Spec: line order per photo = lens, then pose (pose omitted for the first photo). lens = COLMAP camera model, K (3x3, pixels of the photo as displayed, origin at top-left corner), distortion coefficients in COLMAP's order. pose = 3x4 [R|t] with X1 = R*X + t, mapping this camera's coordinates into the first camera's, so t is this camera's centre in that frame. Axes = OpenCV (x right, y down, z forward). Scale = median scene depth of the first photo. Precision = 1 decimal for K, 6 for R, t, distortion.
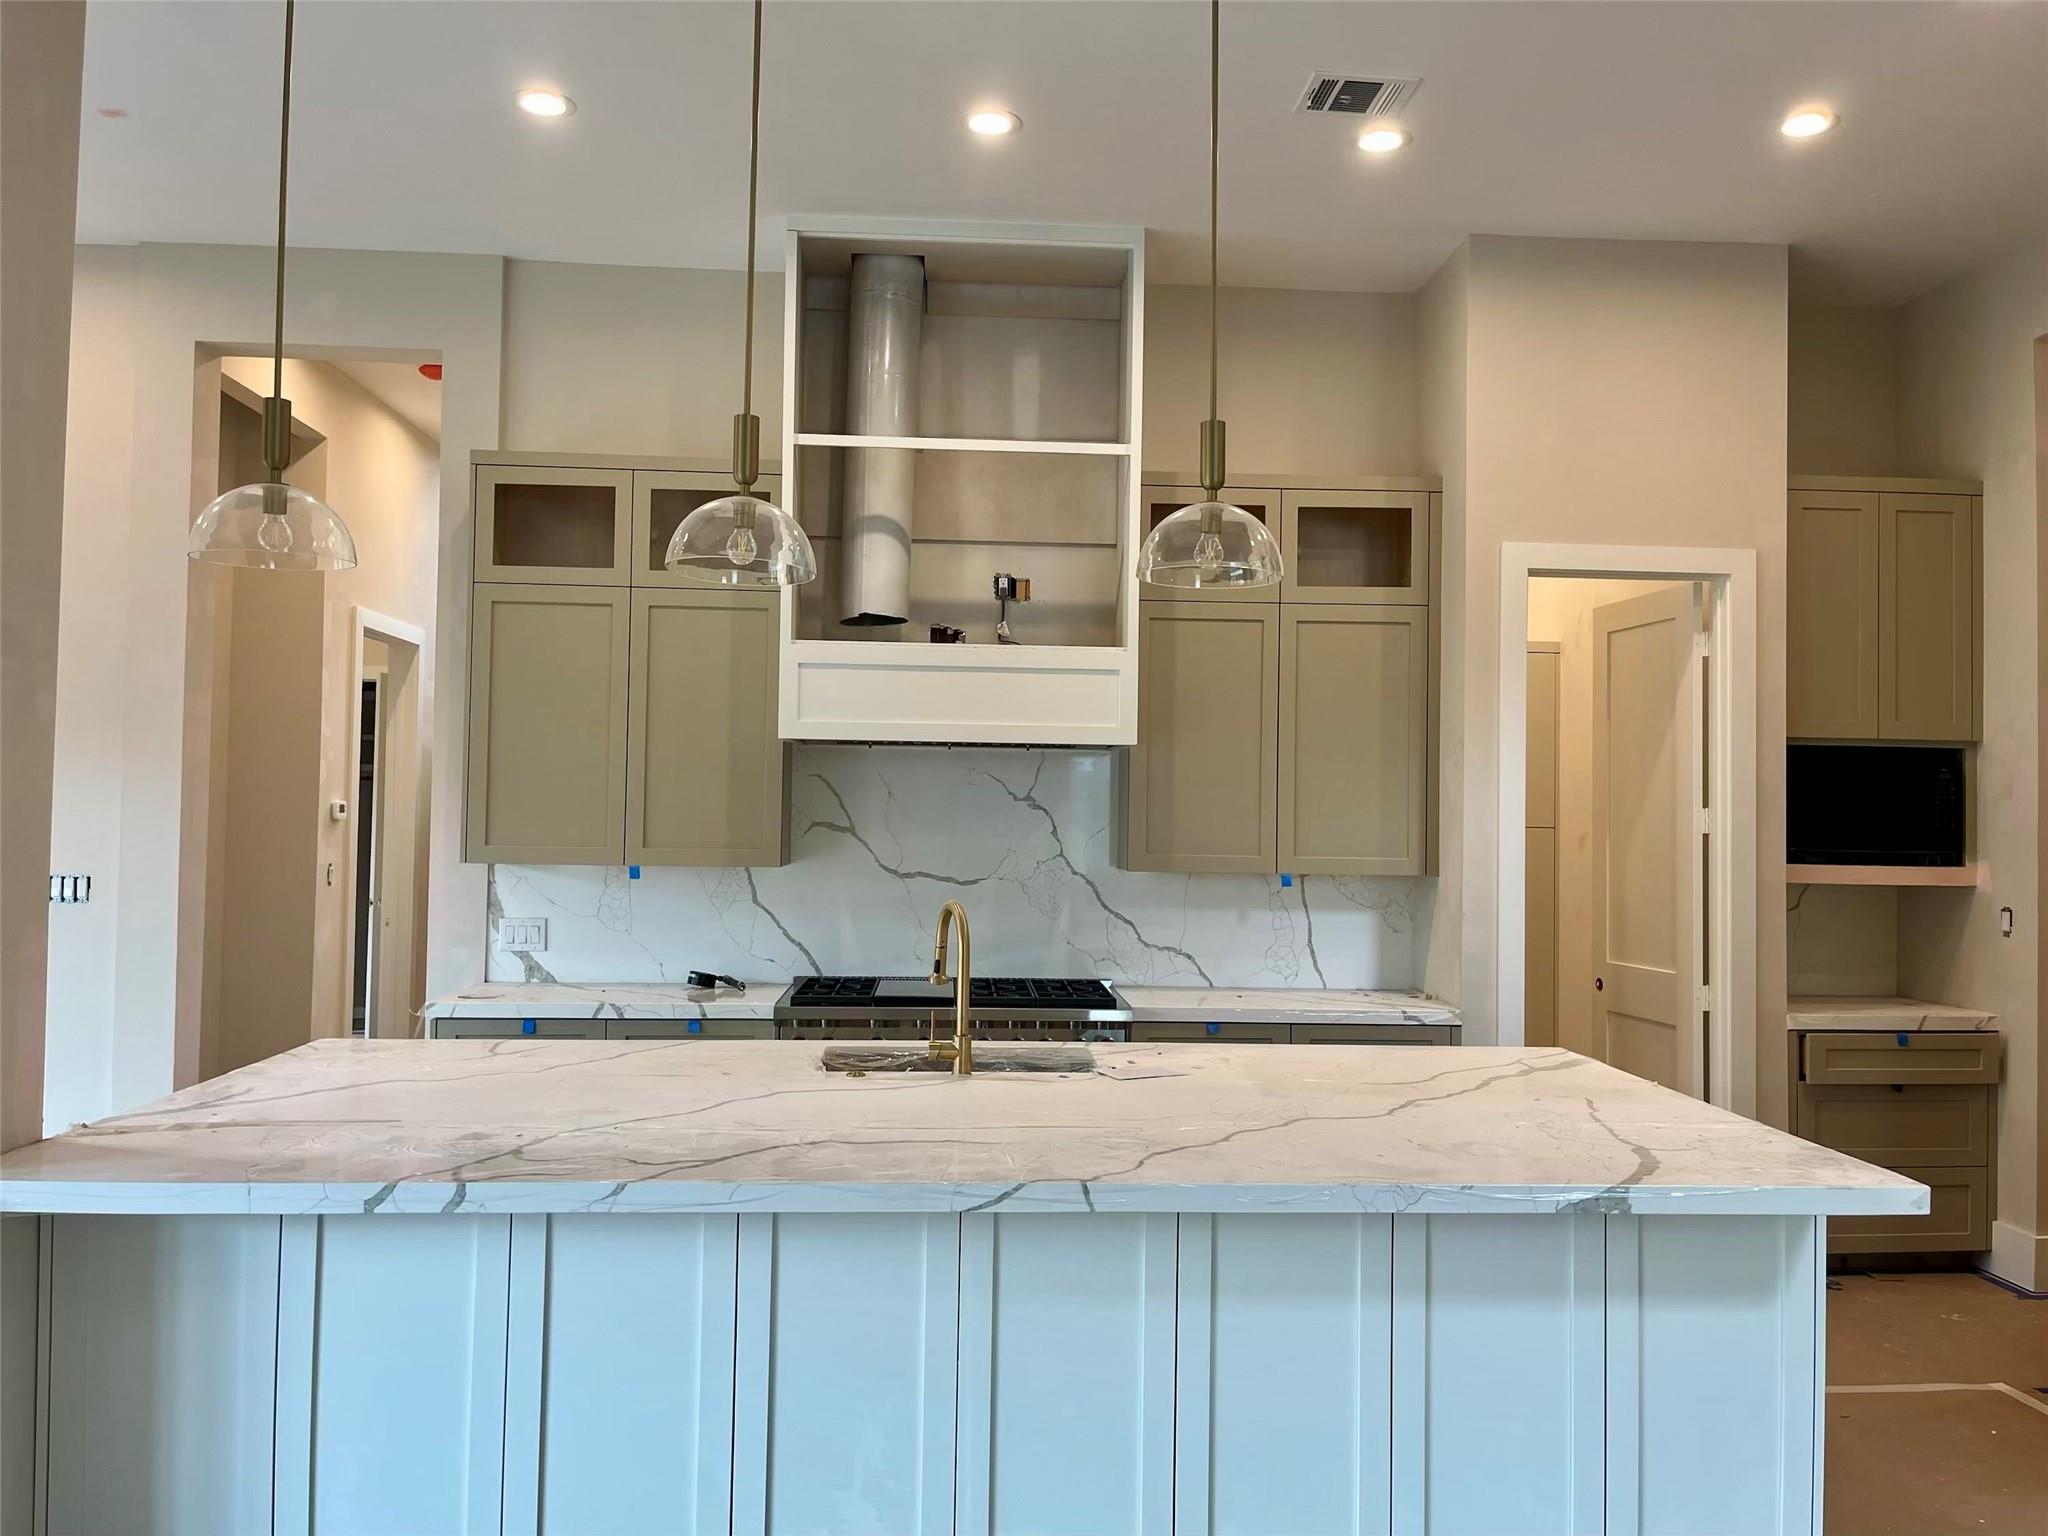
lens RADIAL K [[1548.5, 0, 1032.7], [0, 1548.5, 760.5], [0, 0, 1]] dist [0.038903, -0.054091]
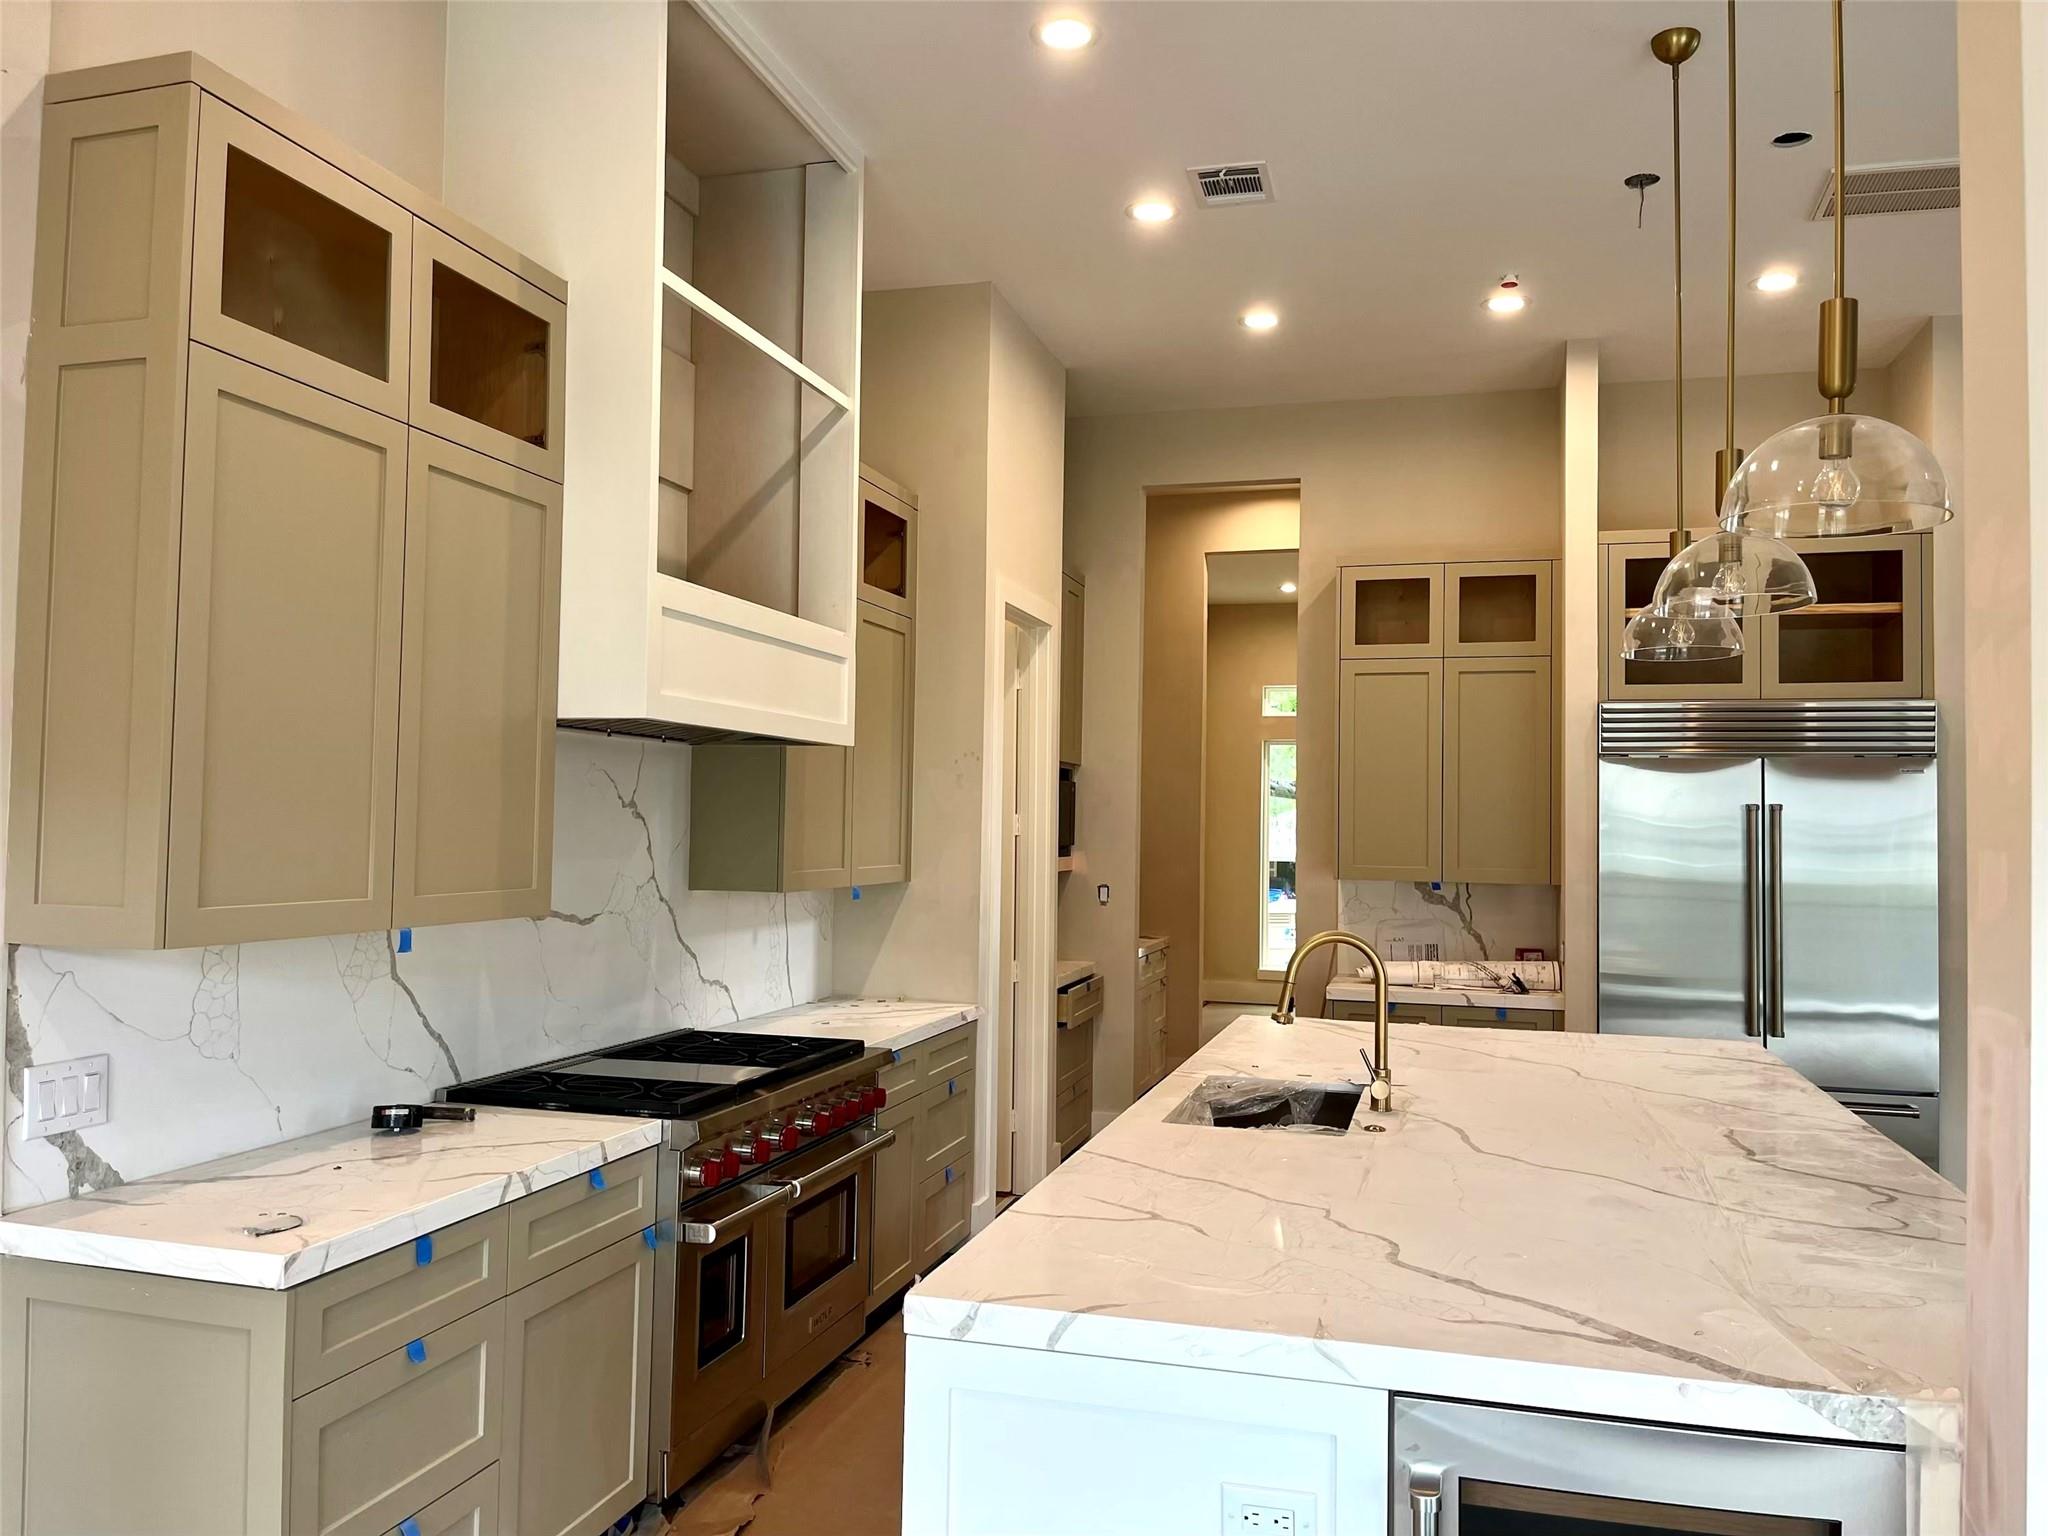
lens RADIAL K [[1548.5, 0, 1025.1], [0, 1548.5, 763.7], [0, 0, 1]] dist [0.038903, -0.054091]
pose [[0.328661, 0.026717, 0.944070, -0.686320], [-0.044122, 0.998943, -0.012909, 0.005991], [-0.943417, -0.037411, 0.329493, 0.587720]]
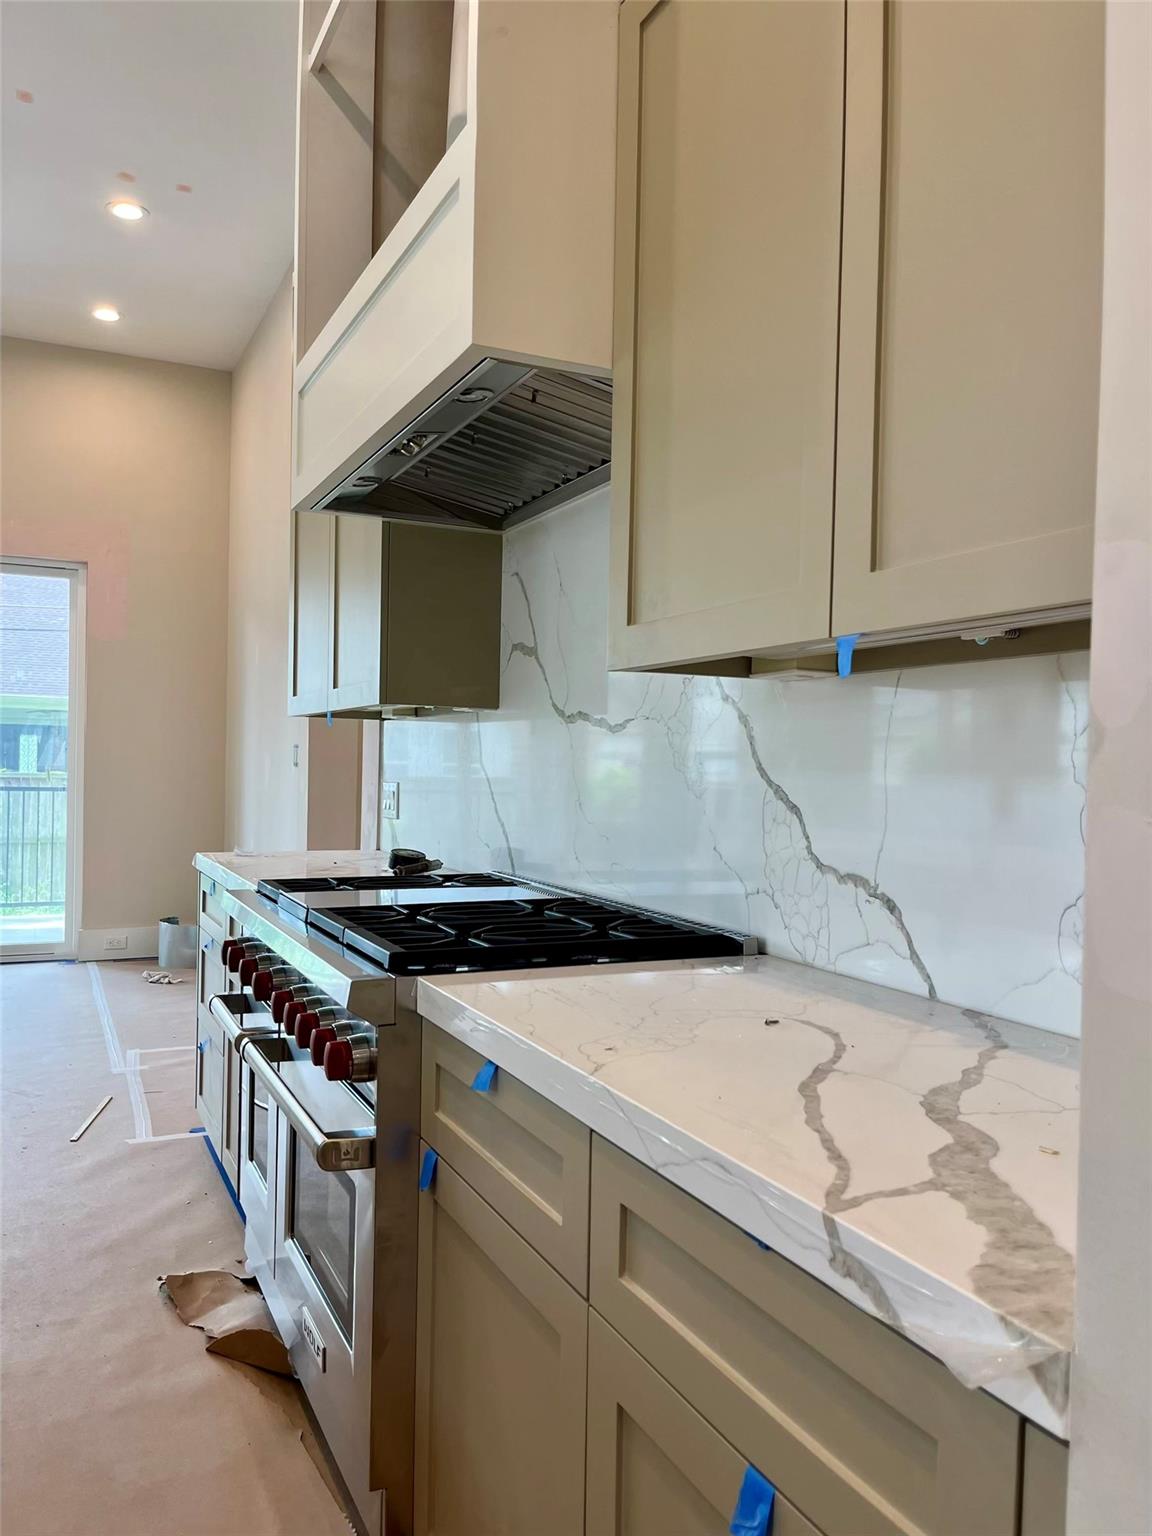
lens RADIAL K [[1161.4, 0, 573.0], [0, 1161.4, 770.9], [0, 0, 1]] dist [0.038903, -0.054091]
pose [[0.386416, 0.000383, -0.922324, 0.343105], [0.013269, 0.999894, 0.005974, 0.095043], [0.922229, -0.014546, 0.386370, 0.853798]]
